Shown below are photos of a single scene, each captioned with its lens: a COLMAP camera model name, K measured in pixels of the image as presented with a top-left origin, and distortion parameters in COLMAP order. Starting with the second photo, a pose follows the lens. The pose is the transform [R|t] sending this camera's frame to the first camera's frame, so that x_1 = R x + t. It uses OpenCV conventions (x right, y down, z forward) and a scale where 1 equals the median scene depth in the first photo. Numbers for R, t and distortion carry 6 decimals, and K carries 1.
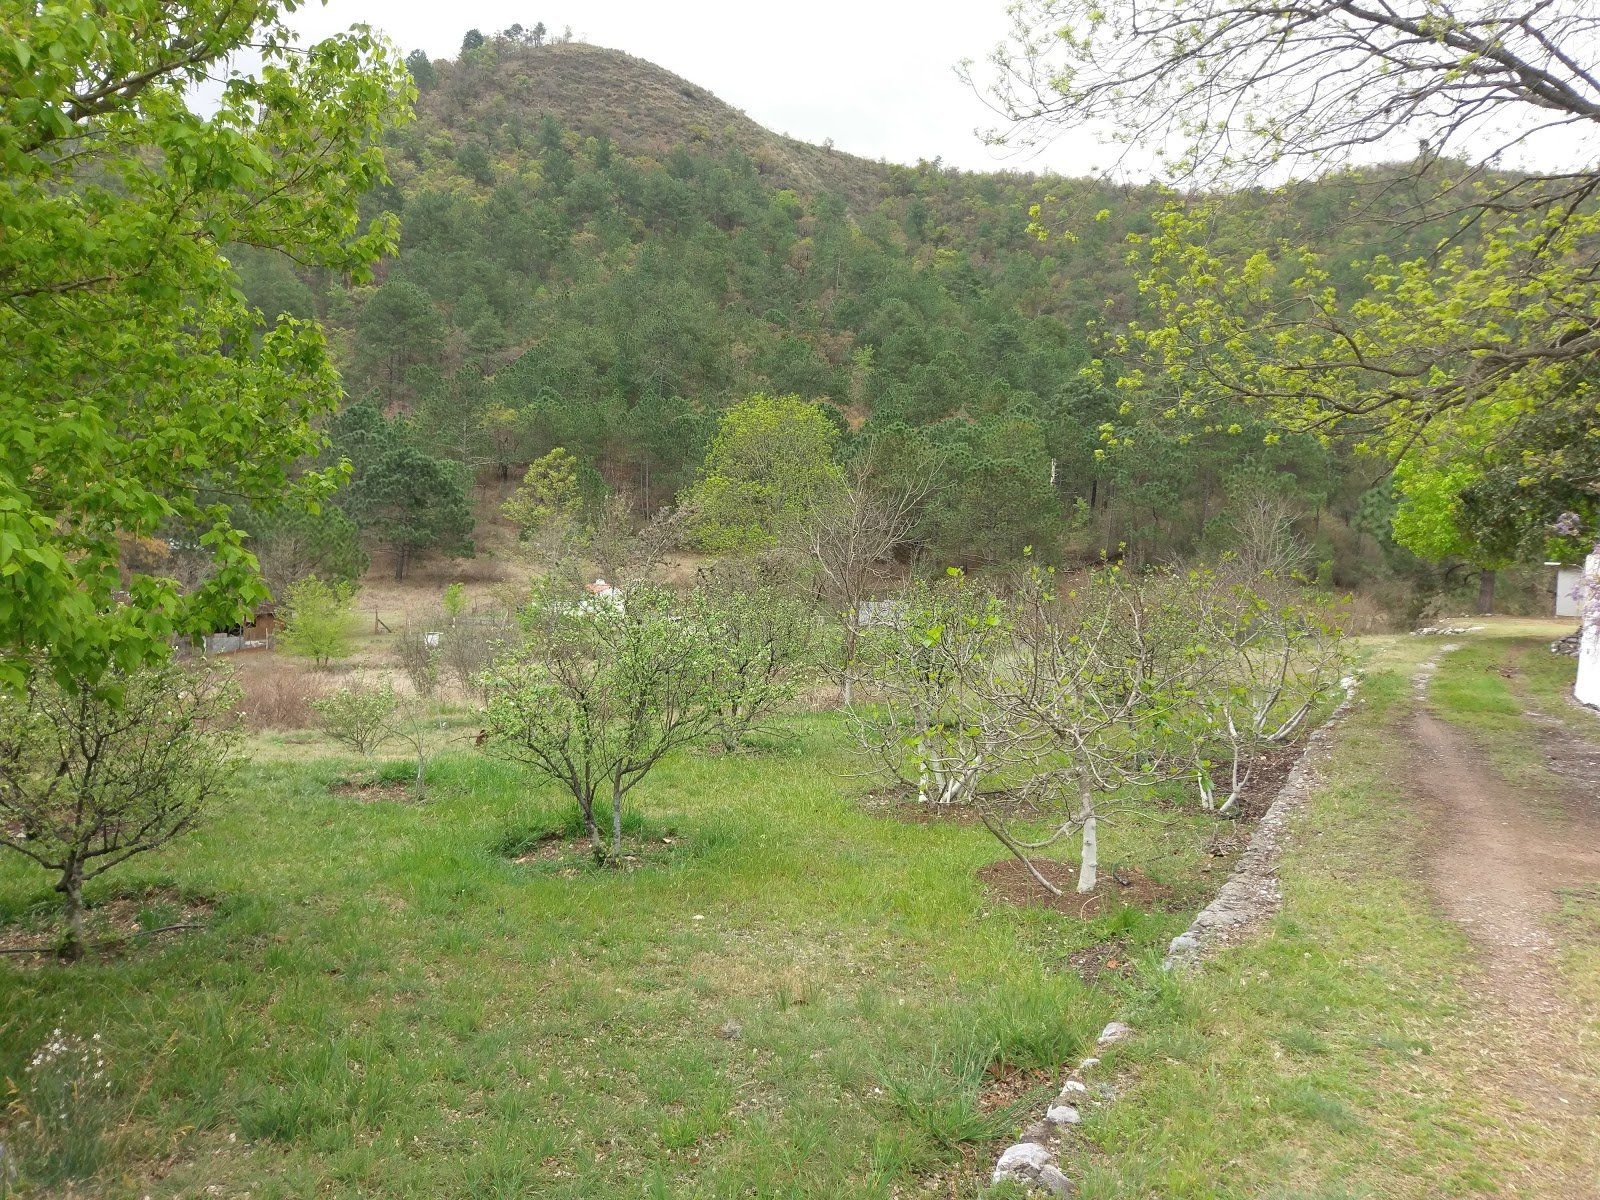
lens RADIAL K [[1161.6, 0, 798.6], [0, 1161.6, 599.5], [0, 0, 1]] dist [0.013689, -0.008999]
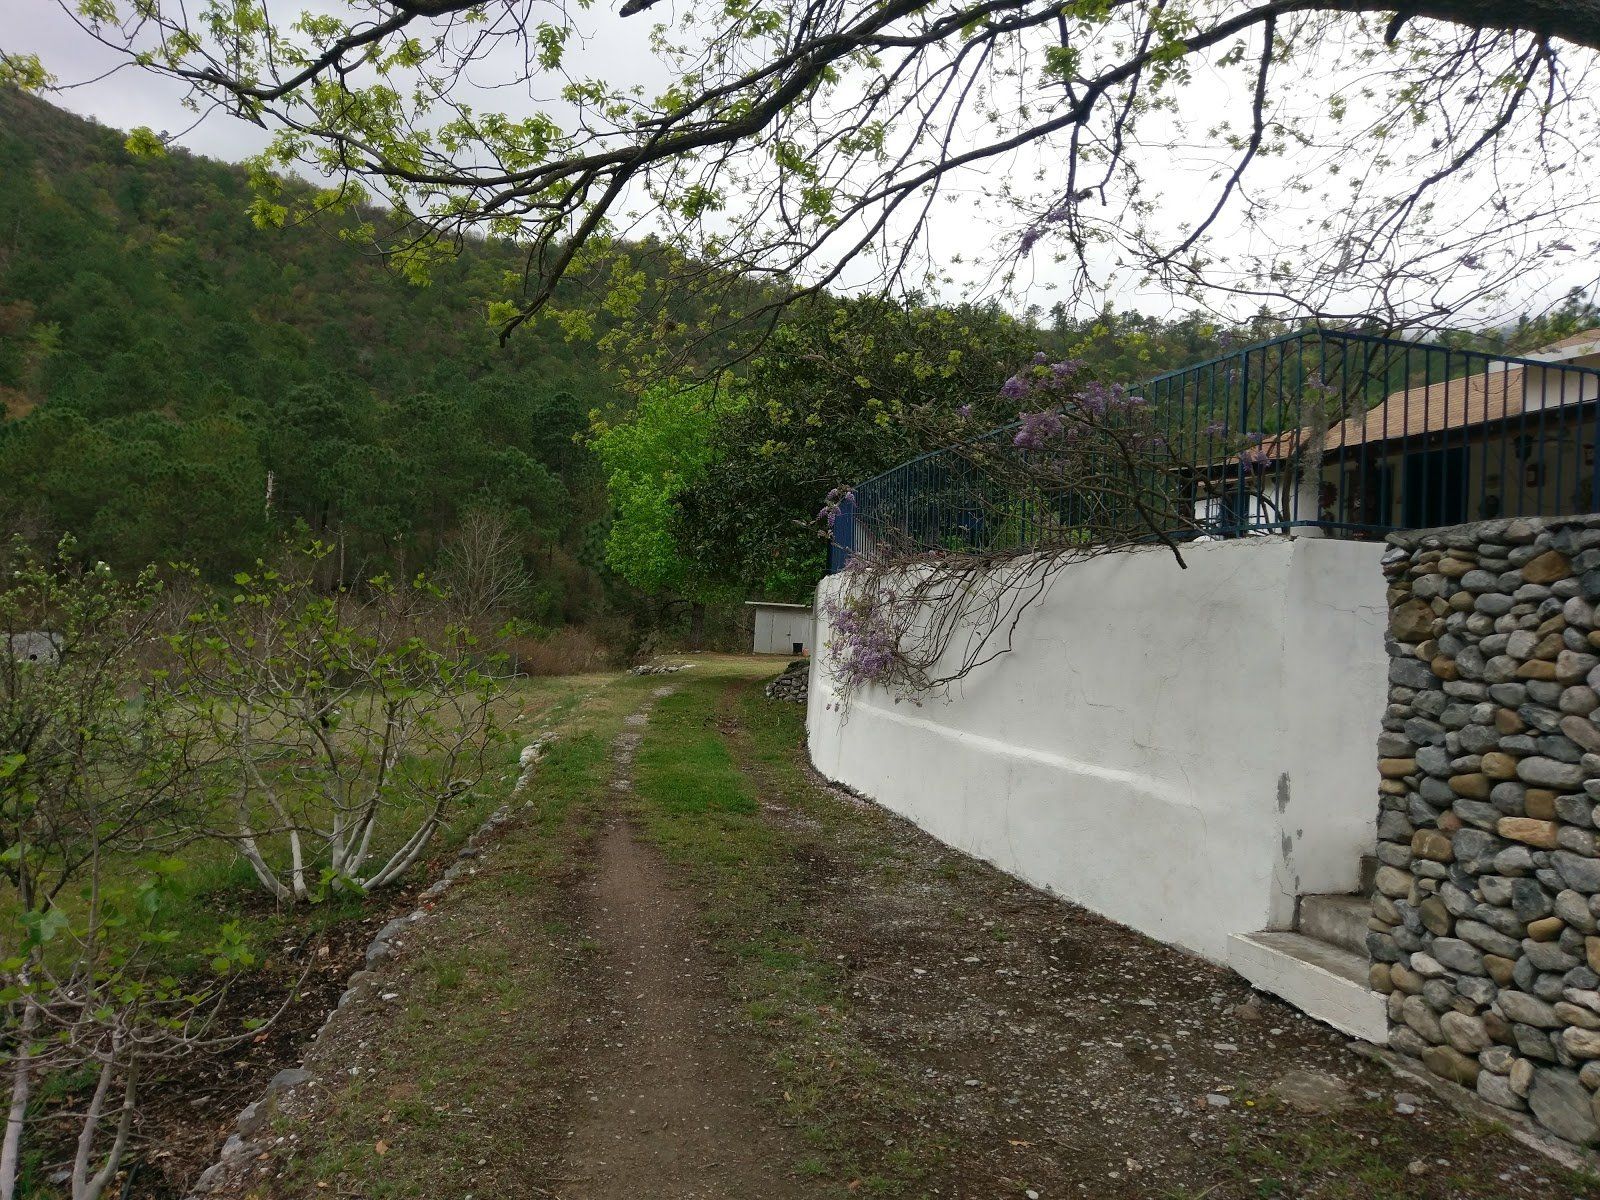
lens RADIAL K [[1161.6, 0, 806.3], [0, 1161.6, 603.9], [0, 0, 1]] dist [0.013689, -0.008999]
pose [[0.806920, 0.028763, 0.589960, 0.074867], [-0.013443, 0.999449, -0.030341, 0.001077], [-0.590507, 0.016552, 0.806862, 0.134517]]
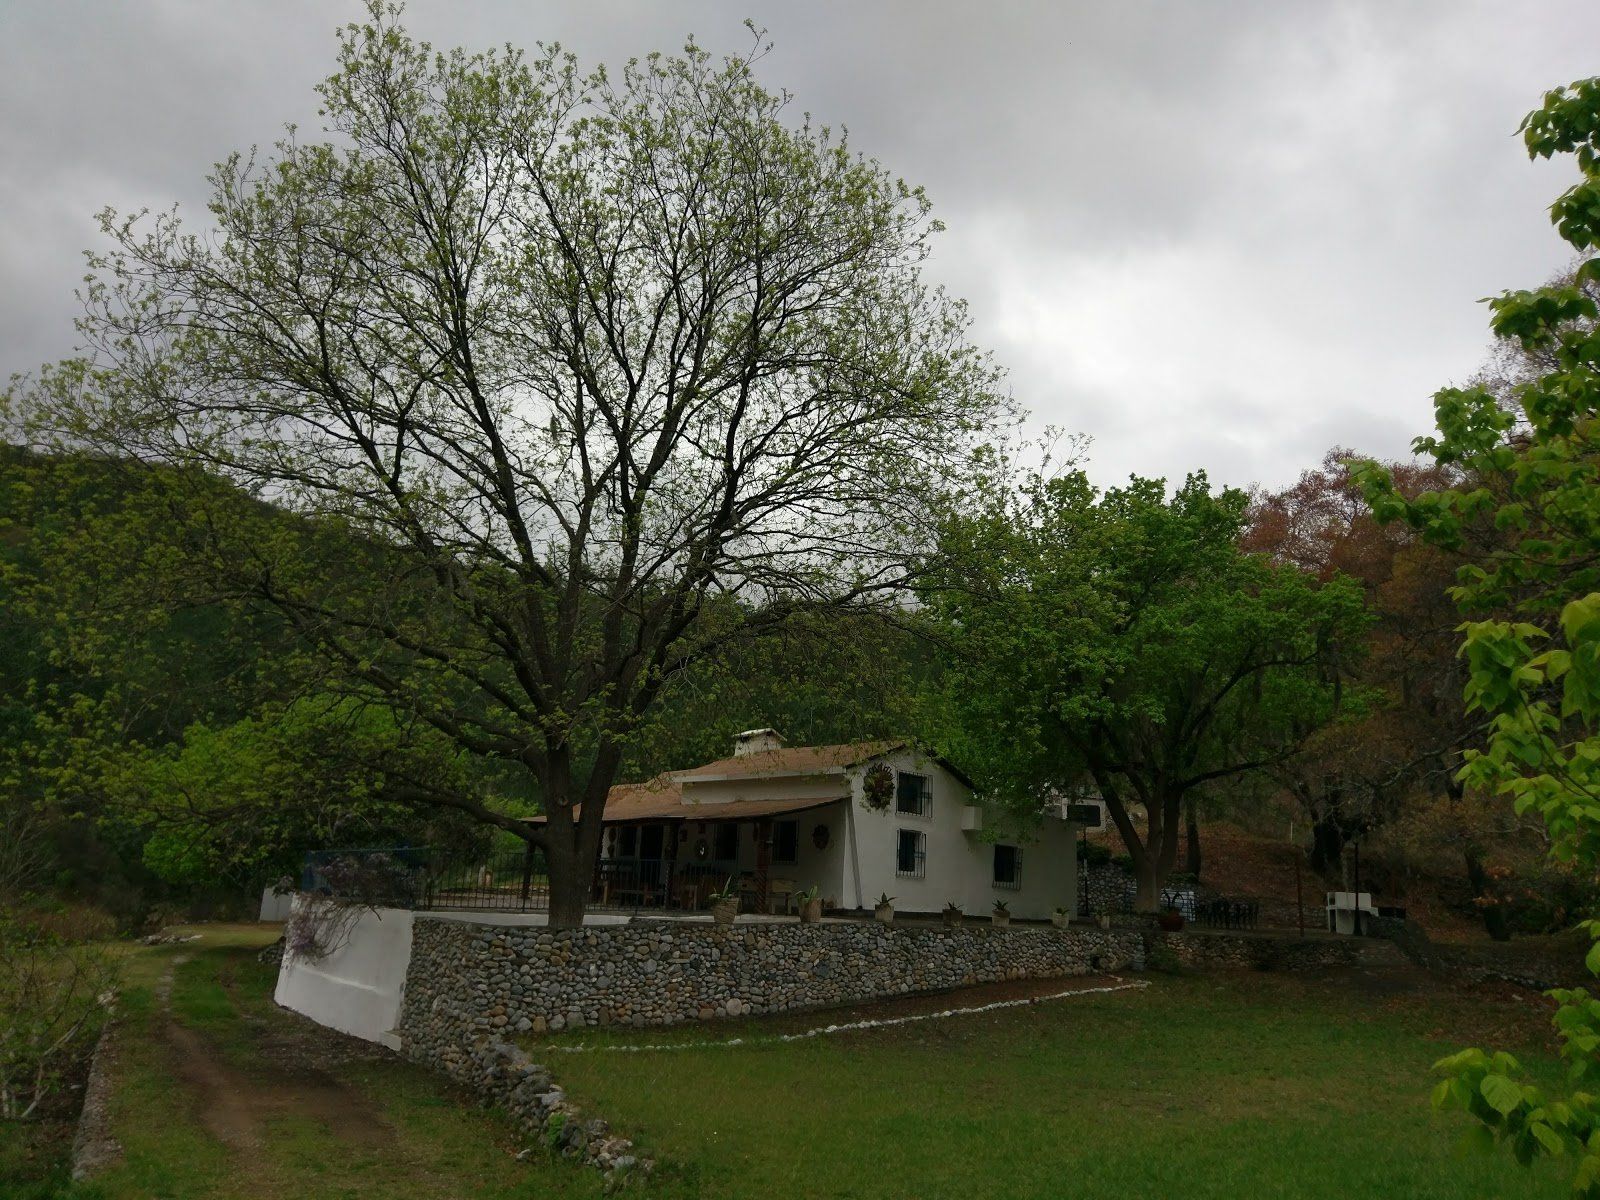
lens RADIAL K [[1161.6, 0, 784.8], [0, 1161.6, 593.3], [0, 0, 1]] dist [0.013689, -0.008999]
pose [[0.547521, 0.217531, 0.808023, -0.075722], [-0.010892, 0.967391, -0.253054, -0.013527], [-0.836721, 0.129752, 0.532037, -0.103040]]
